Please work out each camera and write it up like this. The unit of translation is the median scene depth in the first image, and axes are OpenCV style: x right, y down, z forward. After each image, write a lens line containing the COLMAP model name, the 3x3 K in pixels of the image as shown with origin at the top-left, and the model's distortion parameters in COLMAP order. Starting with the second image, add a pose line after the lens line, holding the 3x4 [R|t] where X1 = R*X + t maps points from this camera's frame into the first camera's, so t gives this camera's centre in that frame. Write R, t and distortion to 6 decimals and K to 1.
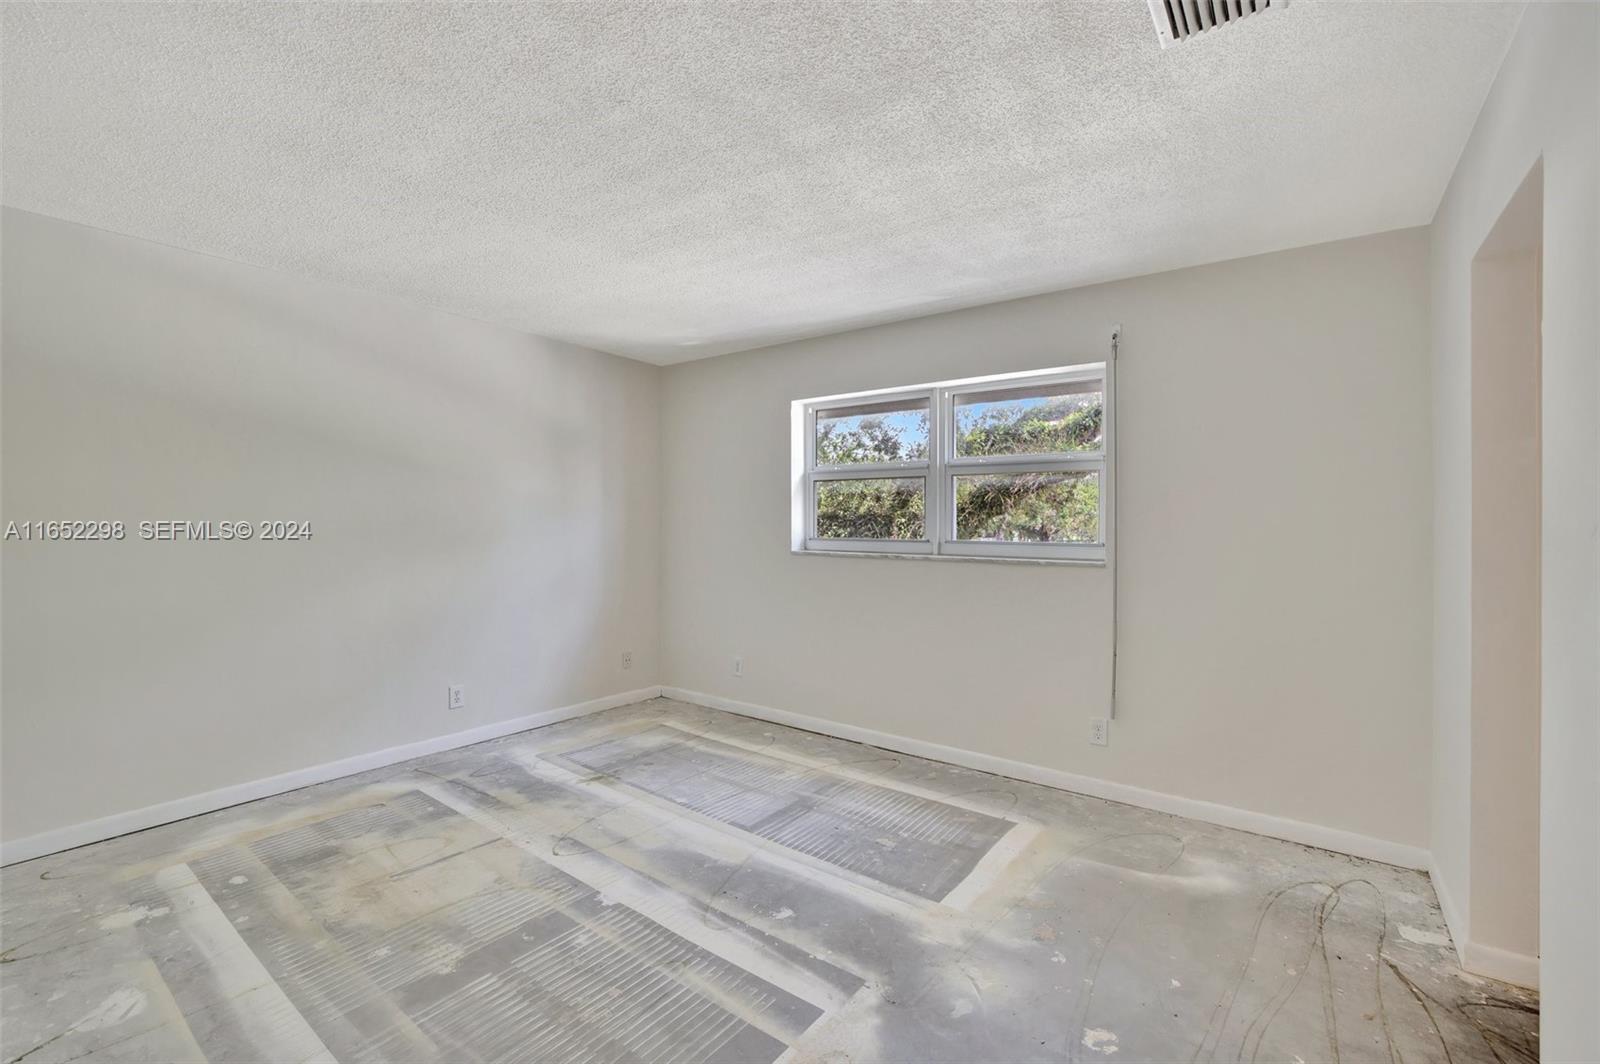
lens RADIAL K [[675.9, 0, 803.7], [0, 675.9, 522.7], [0, 0, 1]] dist [-0.051390, 0.019921]
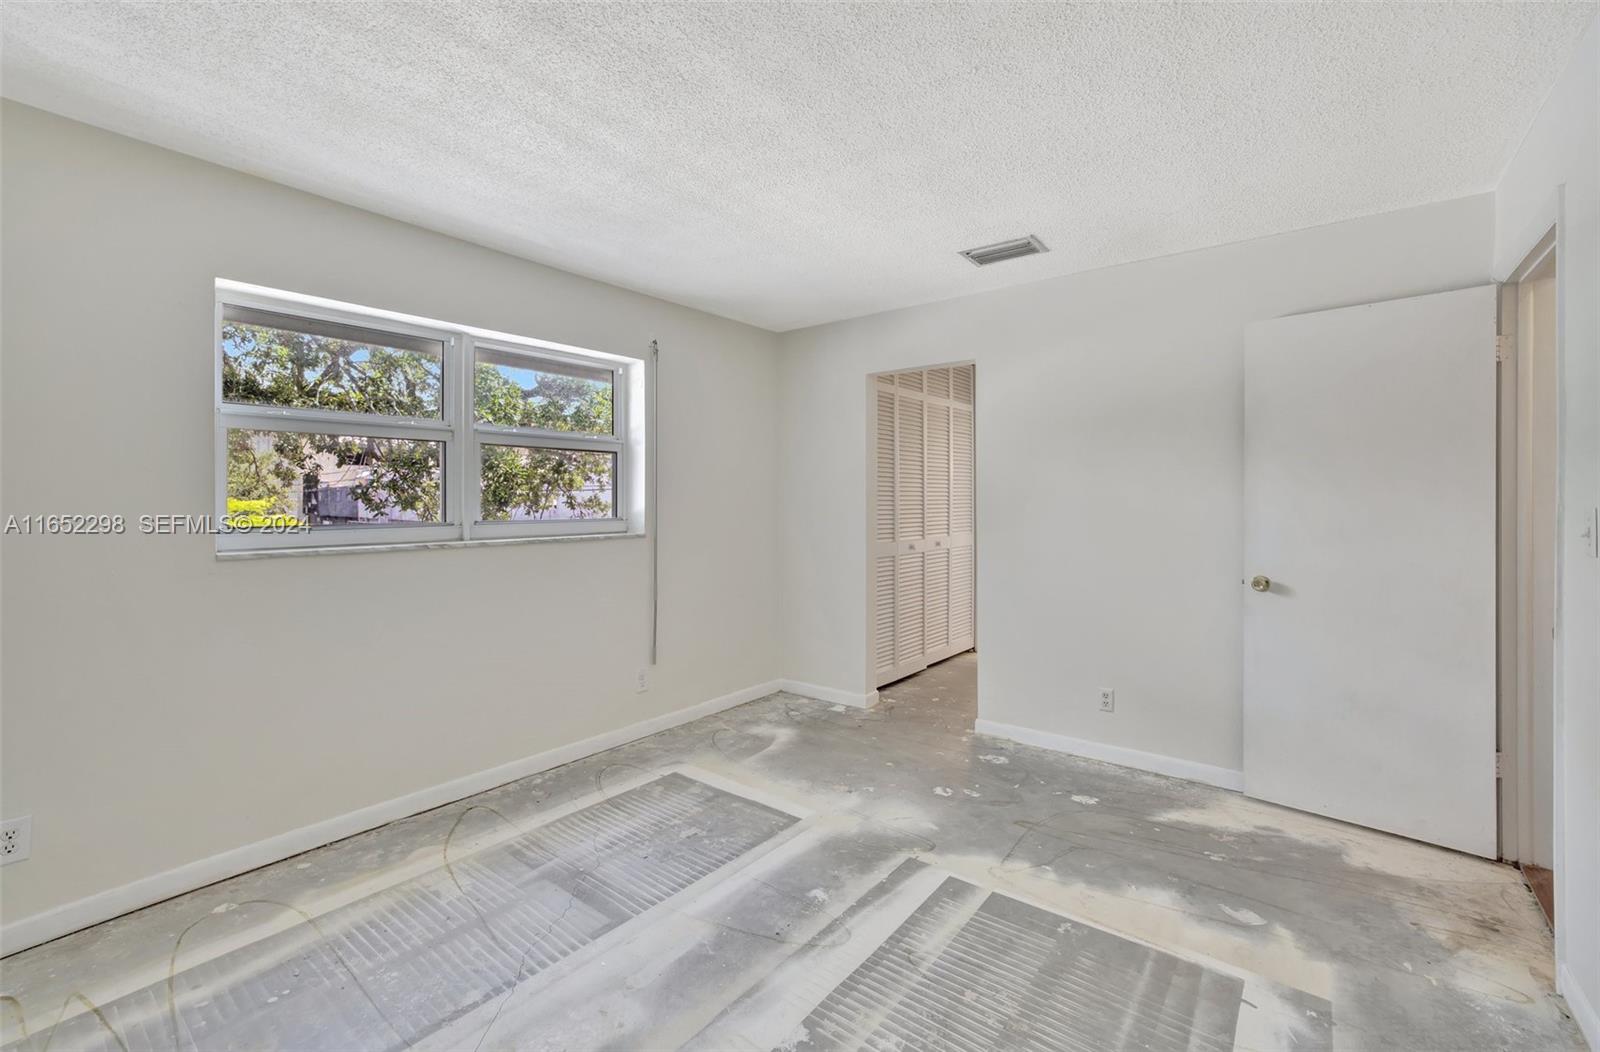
lens RADIAL K [[686.7, 0, 785.3], [0, 686.7, 499.7], [0, 0, 1]] dist [-0.032048, 0.016157]
pose [[0.038115, -0.005216, 0.999260, -0.908130], [0.006317, 0.999968, 0.004979, -0.003639], [-0.999253, 0.006123, 0.038147, 0.880730]]
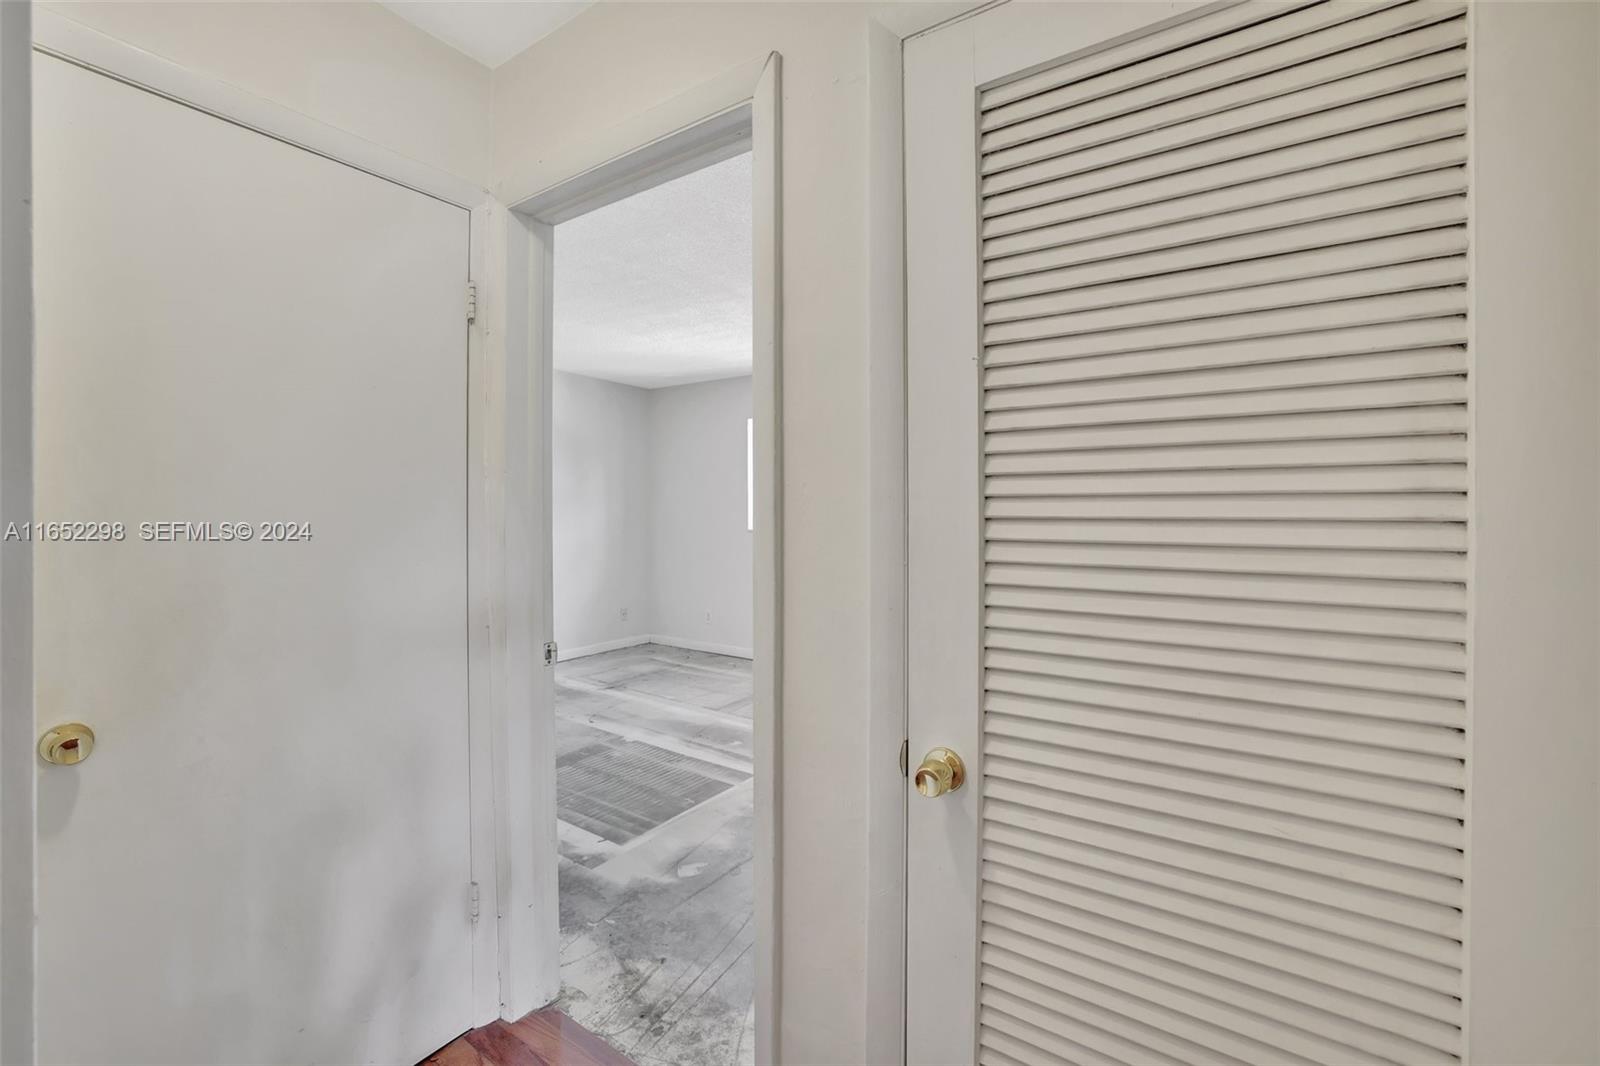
lens RADIAL K [[675.9, 0, 803.7], [0, 675.9, 523.7], [0, 0, 1]] dist [-0.051390, 0.019921]
pose [[0.999128, -0.005697, 0.041370, 0.064792], [0.004642, 0.999663, 0.025546, -0.006404], [-0.041501, -0.025332, 0.998817, -0.597483]]
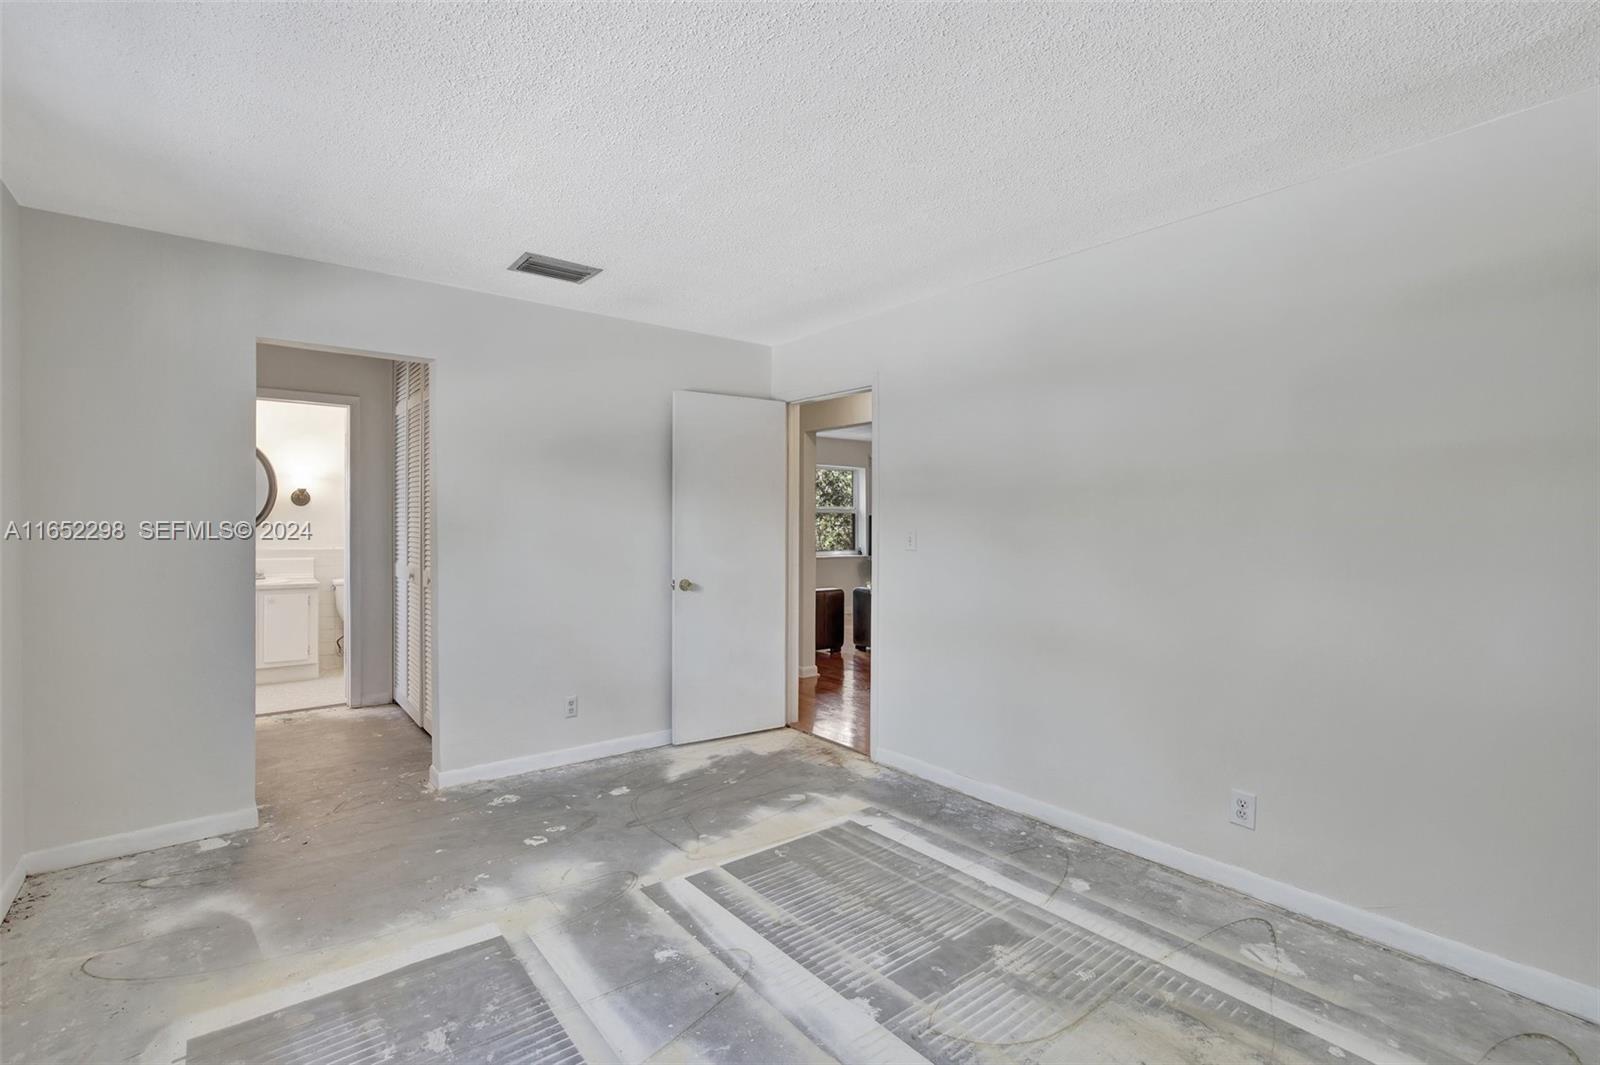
lens RADIAL K [[723.8, 0, 759.6], [0, 723.8, 527.4], [0, 0, 1]] dist [-0.001337, 0.000851]
pose [[-0.960178, -0.014529, 0.279012, -0.366702], [-0.011456, 0.999854, 0.012643, -0.006926], [-0.279155, 0.008943, -0.960205, 1.665187]]
